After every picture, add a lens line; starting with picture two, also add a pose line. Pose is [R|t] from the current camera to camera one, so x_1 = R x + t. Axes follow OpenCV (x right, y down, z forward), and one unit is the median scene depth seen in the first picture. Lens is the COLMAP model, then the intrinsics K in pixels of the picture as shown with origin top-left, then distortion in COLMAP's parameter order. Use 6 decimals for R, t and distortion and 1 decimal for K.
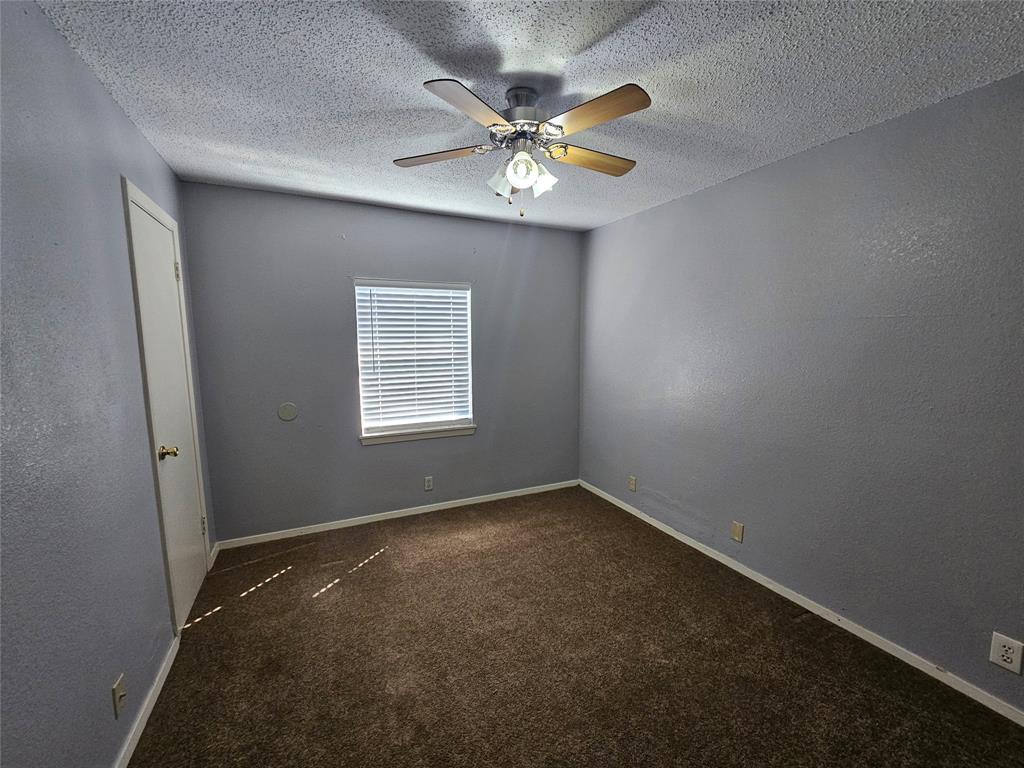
lens RADIAL K [[410.1, 0, 518.0], [0, 410.1, 383.5], [0, 0, 1]] dist [-0.002675, 0.002273]
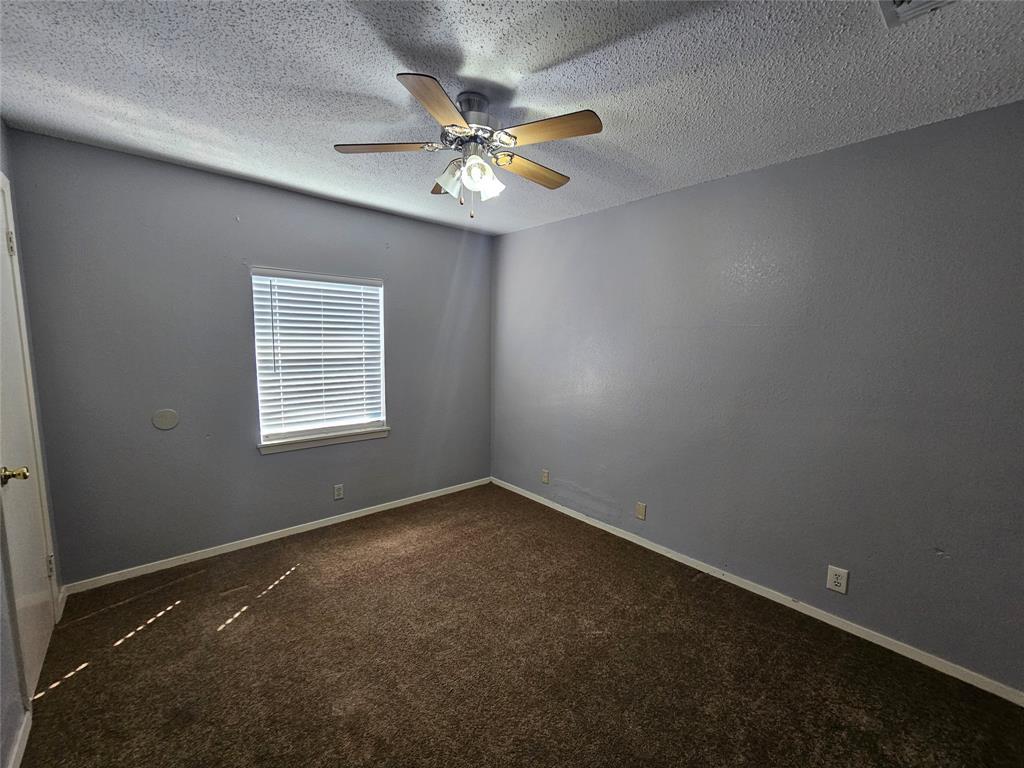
lens RADIAL K [[410.1, 0, 509.6], [0, 410.1, 382.8], [0, 0, 1]] dist [-0.002675, 0.002273]
pose [[0.963873, -0.009819, 0.266180, -0.144378], [0.011182, 0.999931, -0.003606, 0.006122], [-0.266126, 0.006452, 0.963917, -0.005289]]
